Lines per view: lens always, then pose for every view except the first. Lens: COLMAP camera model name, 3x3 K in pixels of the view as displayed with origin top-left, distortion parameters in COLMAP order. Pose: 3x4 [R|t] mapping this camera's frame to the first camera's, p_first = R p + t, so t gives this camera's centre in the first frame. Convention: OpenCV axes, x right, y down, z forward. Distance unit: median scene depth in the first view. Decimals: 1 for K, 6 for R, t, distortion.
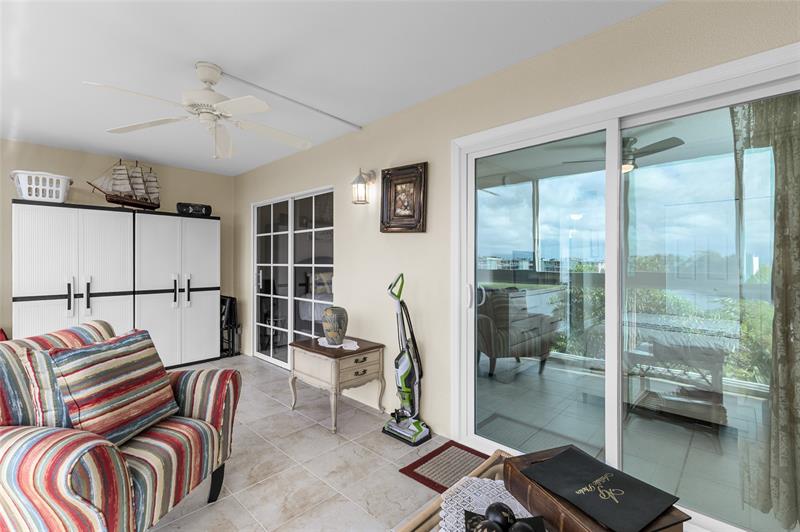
lens RADIAL K [[358.9, 0, 402.4], [0, 358.9, 264.2], [0, 0, 1]] dist [0.005710, -0.002144]
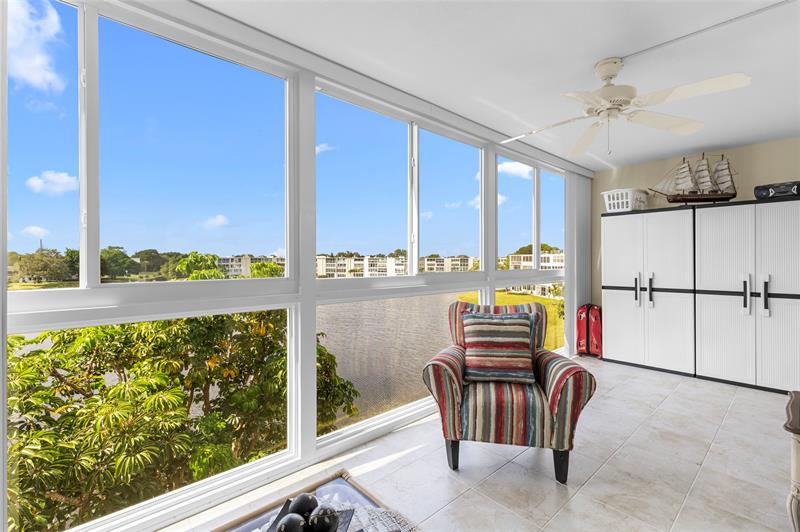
lens RADIAL K [[358.9, 0, 402.2], [0, 358.9, 261.6], [0, 0, 1]] dist [0.005710, -0.002144]
pose [[-0.081088, 0.003980, -0.996699, 0.293789], [-0.002515, 0.999988, 0.004198, -0.003131], [0.996704, 0.002847, -0.081077, 0.306444]]
